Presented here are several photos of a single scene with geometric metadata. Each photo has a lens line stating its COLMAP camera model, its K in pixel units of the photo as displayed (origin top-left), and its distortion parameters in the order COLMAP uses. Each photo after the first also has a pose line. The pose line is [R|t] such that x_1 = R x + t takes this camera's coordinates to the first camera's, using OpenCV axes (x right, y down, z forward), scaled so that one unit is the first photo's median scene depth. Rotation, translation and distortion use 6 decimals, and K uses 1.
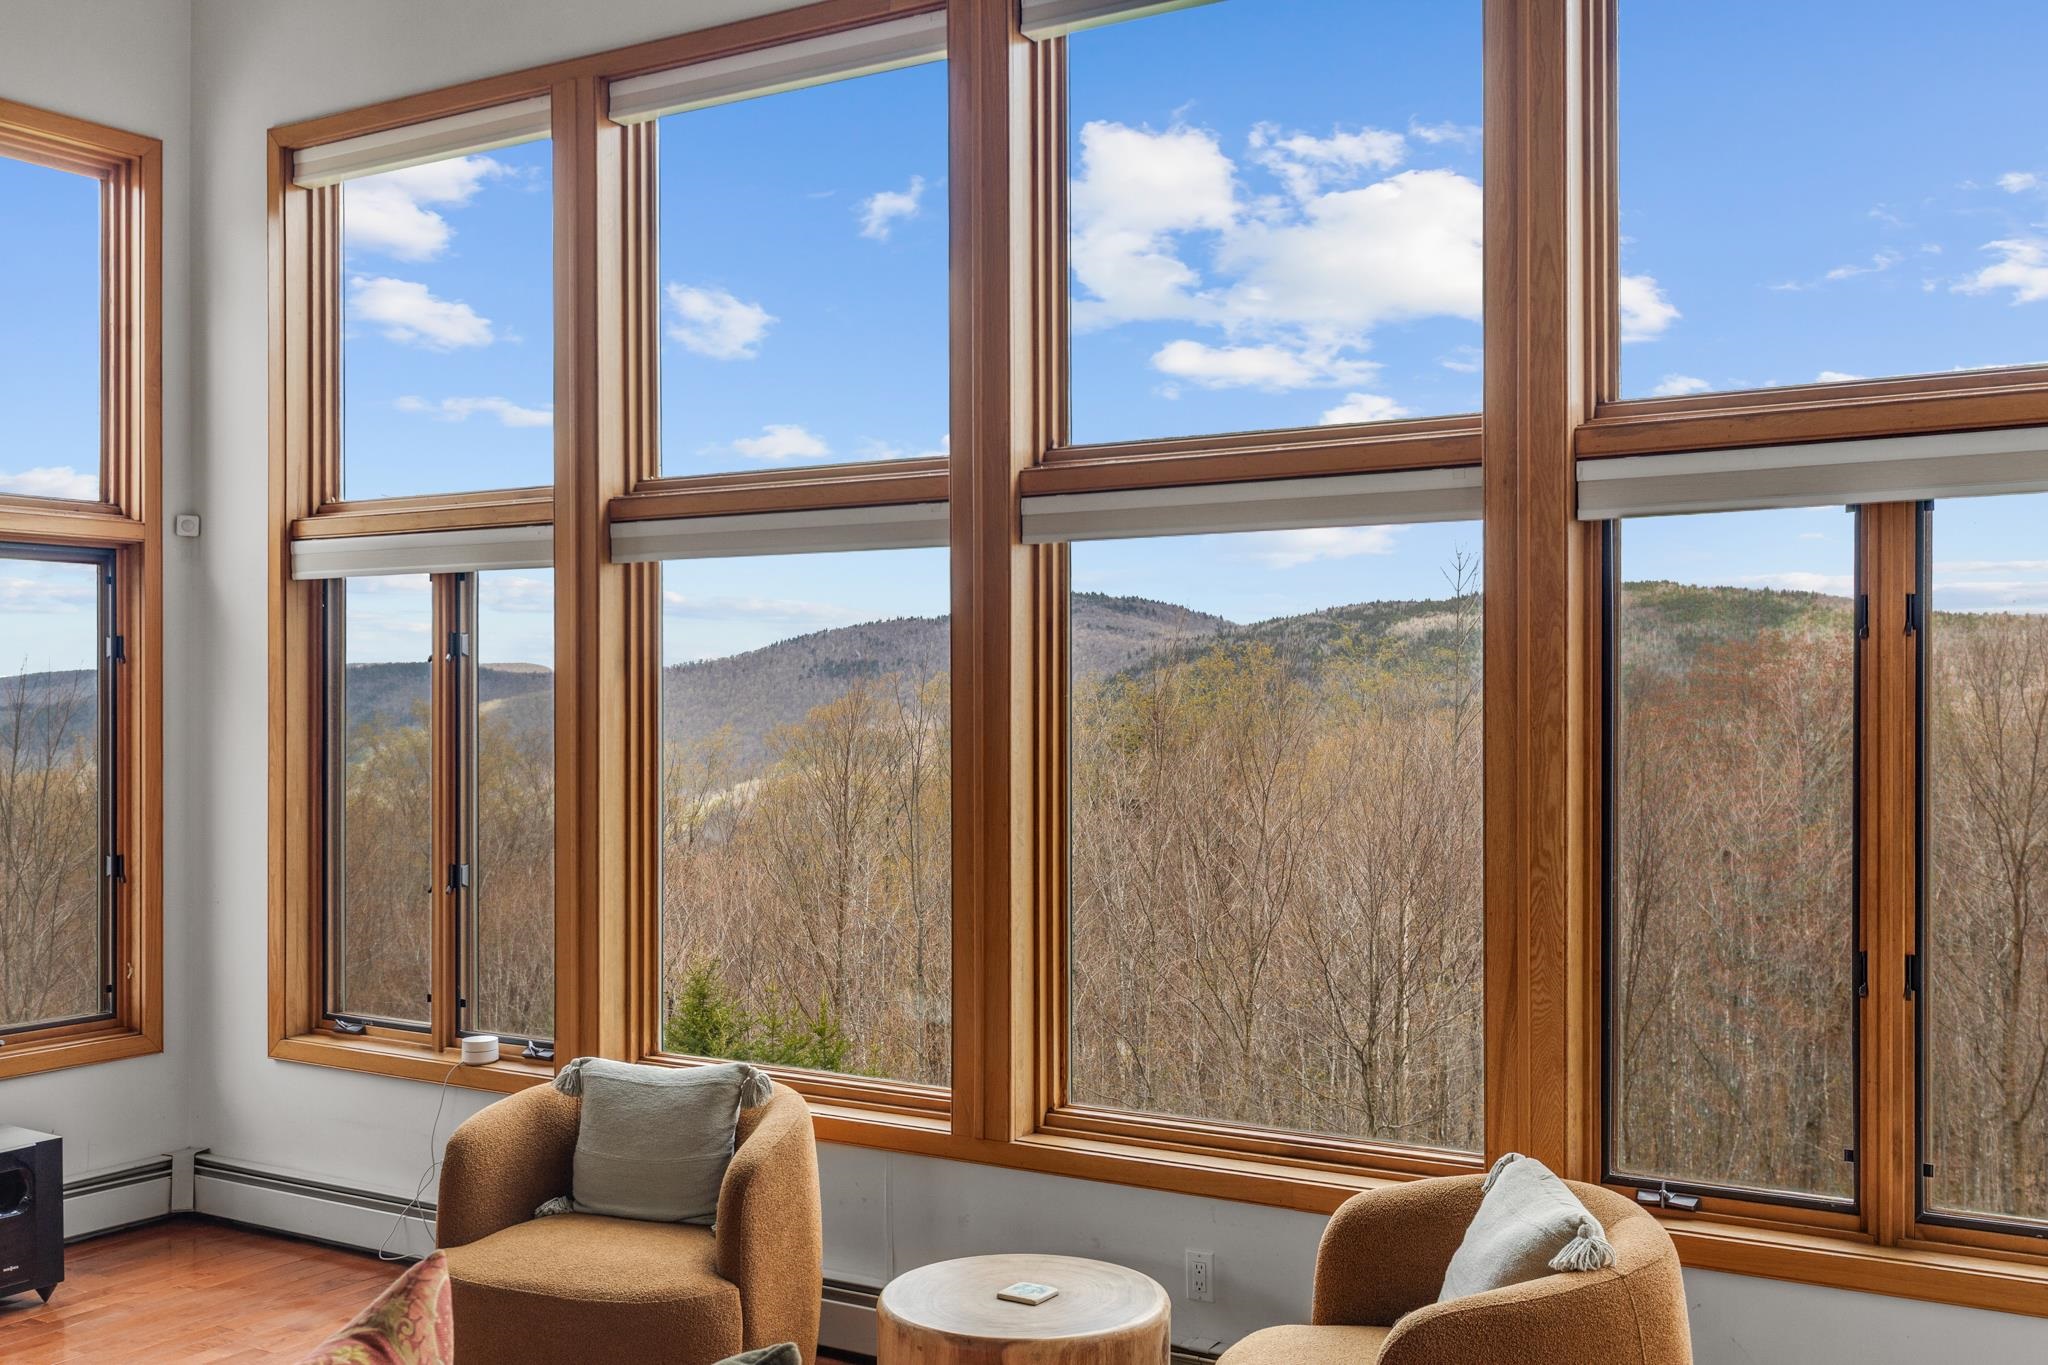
lens RADIAL K [[2039.3, 0, 1024.0], [0, 2039.3, 685.8], [0, 0, 1]] dist [0.017392, 0.000000]
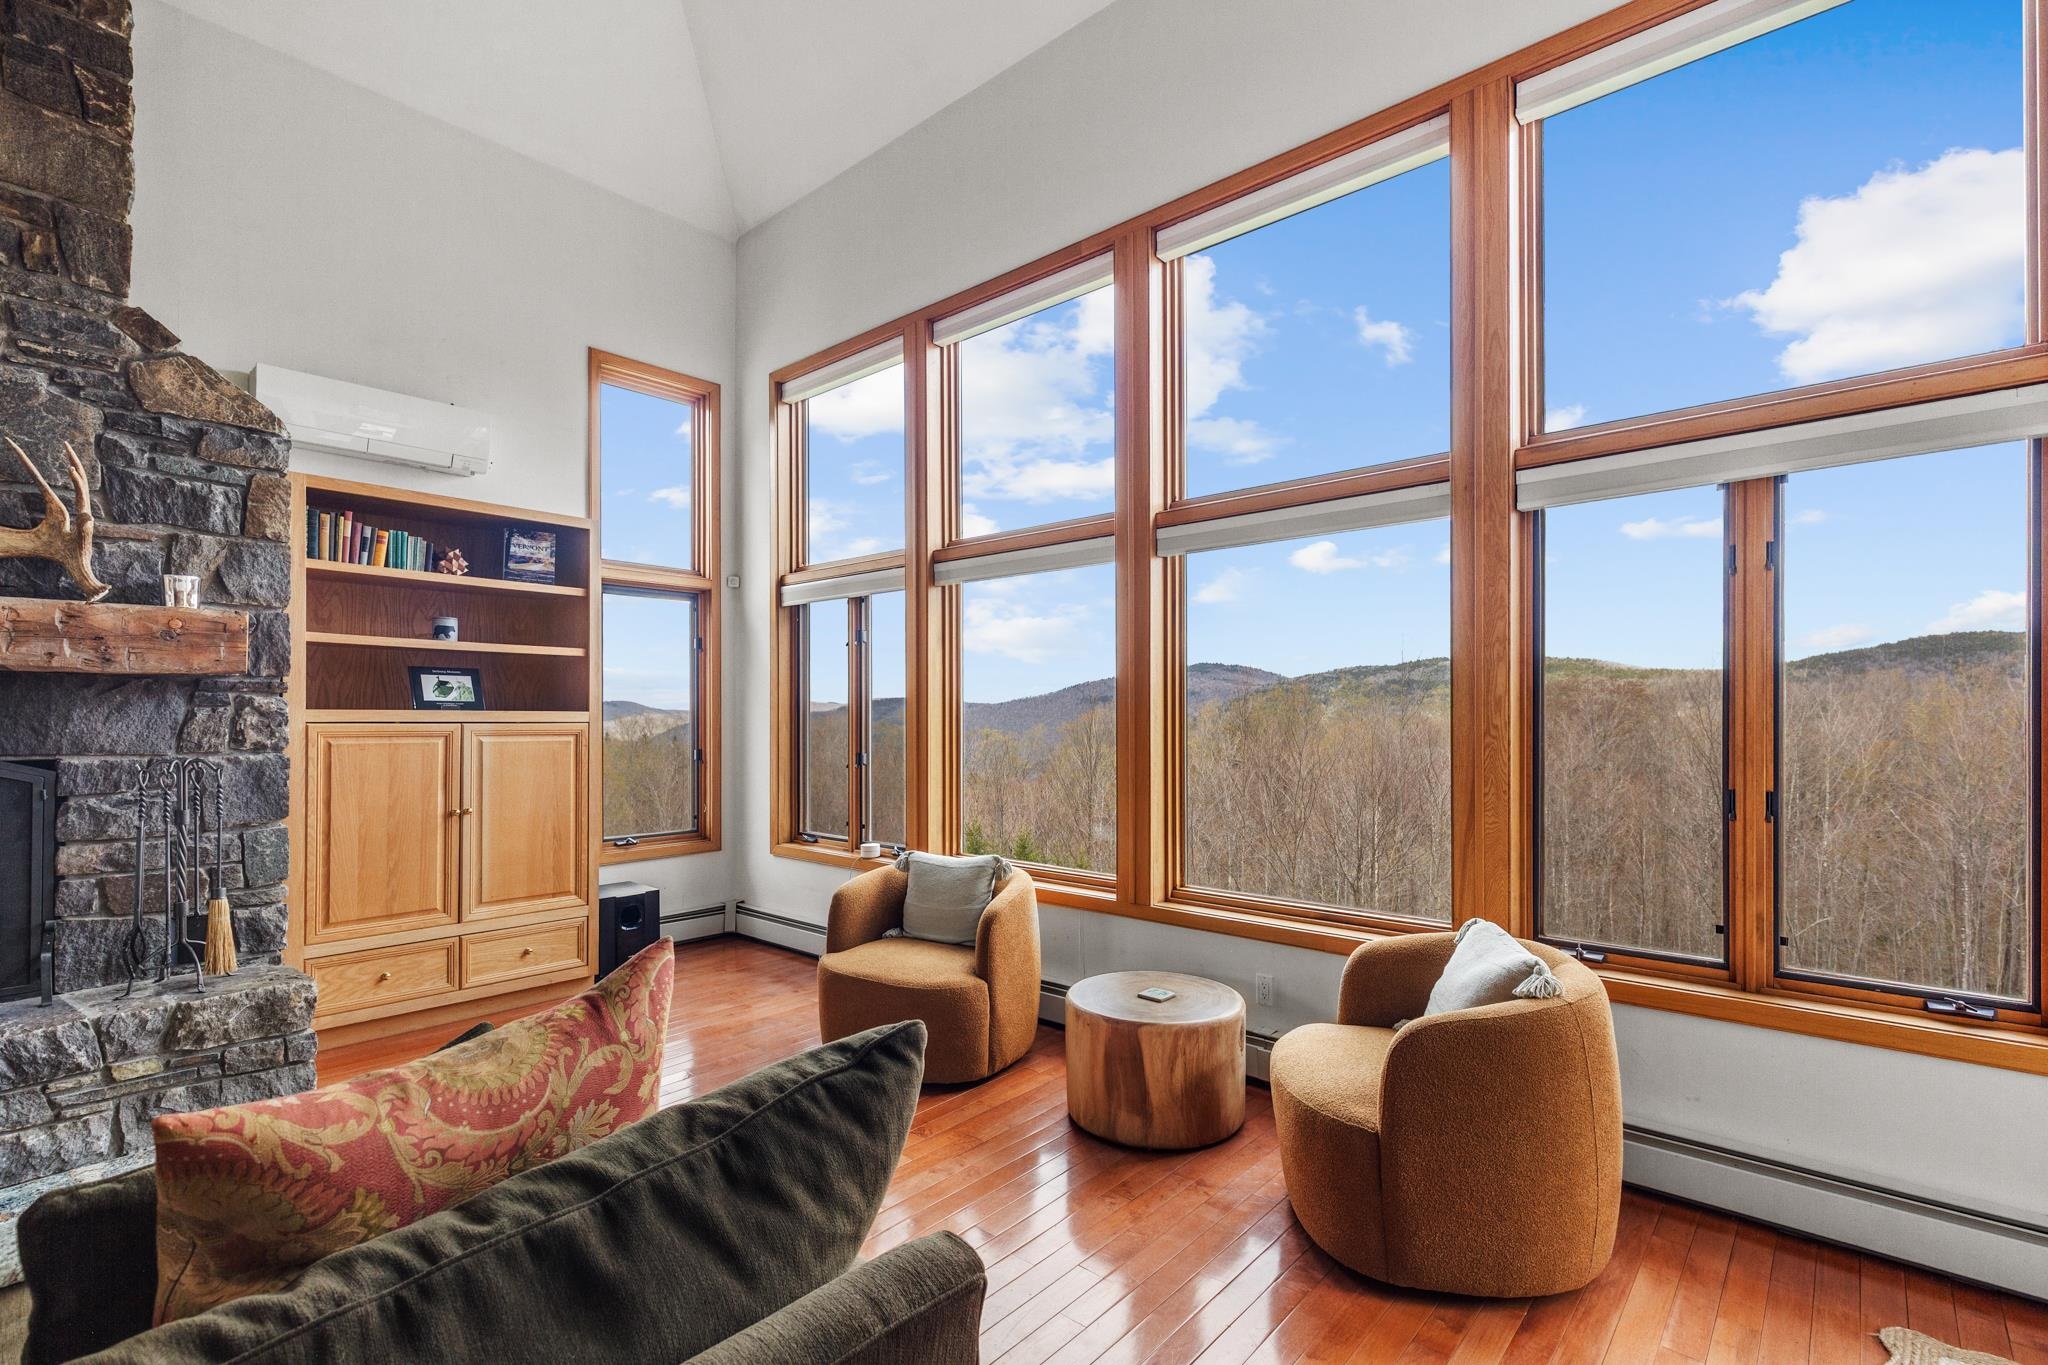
lens RADIAL K [[932.0, 0, 1026.7], [0, 932.0, 712.0], [0, 0, 1]] dist [0.014059, -0.001722]
pose [[0.985833, -0.001328, -0.167725, 0.022214], [0.000611, 0.999990, -0.004328, 0.064371], [0.167729, 0.004164, 0.985824, 0.212704]]
